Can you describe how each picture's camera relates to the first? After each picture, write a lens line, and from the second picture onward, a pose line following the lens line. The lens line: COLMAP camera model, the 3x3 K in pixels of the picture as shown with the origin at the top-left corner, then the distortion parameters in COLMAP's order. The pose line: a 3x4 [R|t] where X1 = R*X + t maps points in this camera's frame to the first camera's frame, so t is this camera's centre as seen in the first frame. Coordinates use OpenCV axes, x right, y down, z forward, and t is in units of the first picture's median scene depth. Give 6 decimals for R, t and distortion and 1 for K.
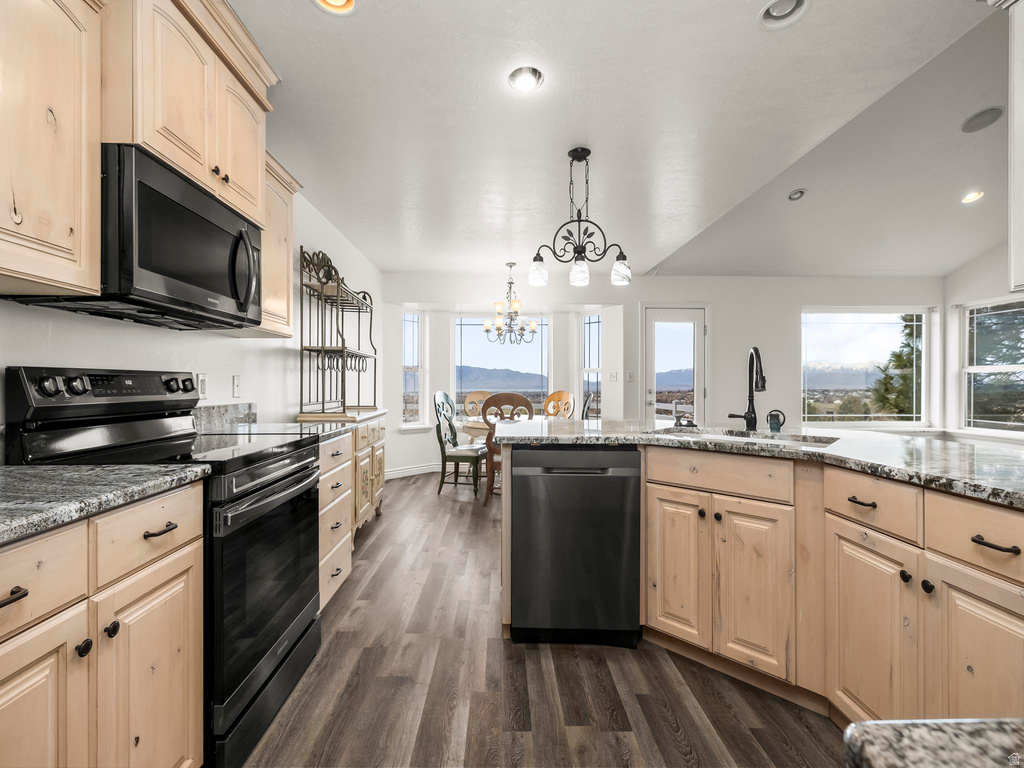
lens RADIAL K [[431.5, 0, 509.6], [0, 431.5, 385.4], [0, 0, 1]] dist [-0.001074, 0.000549]
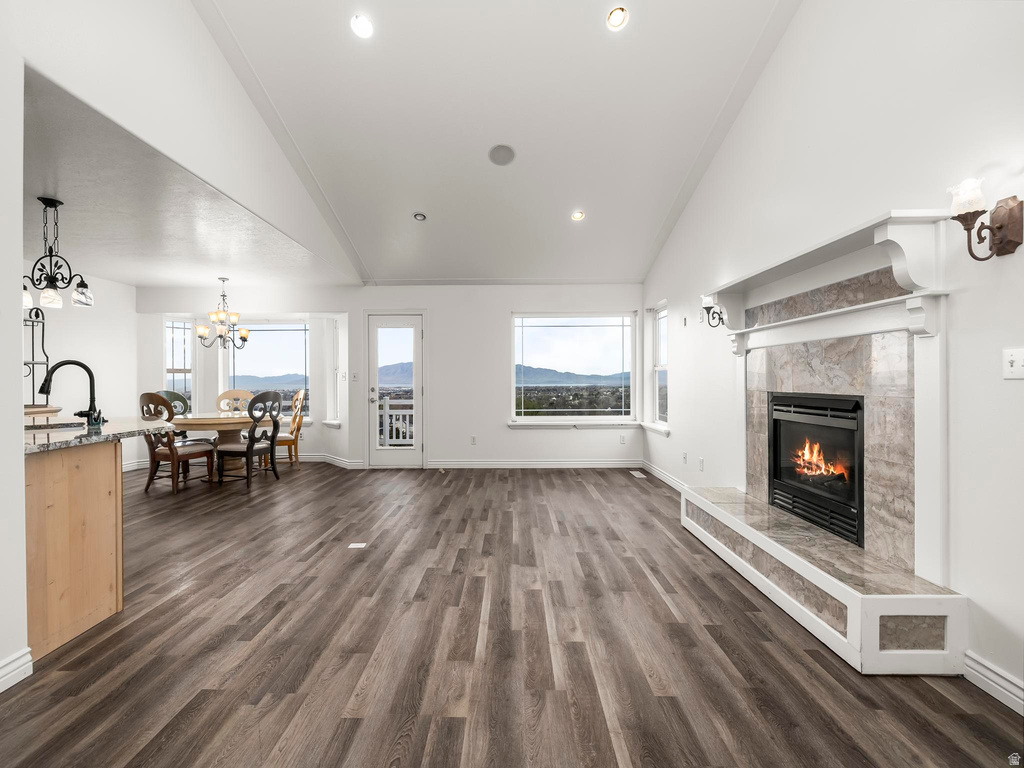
lens RADIAL K [[431.5, 0, 557.5], [0, 431.5, 384.2], [0, 0, 1]] dist [-0.001074, 0.000549]
pose [[0.999190, -0.004146, -0.040033, 1.679326], [0.004496, 0.999952, 0.008669, -0.013212], [0.039995, -0.008842, 0.999161, -0.196328]]
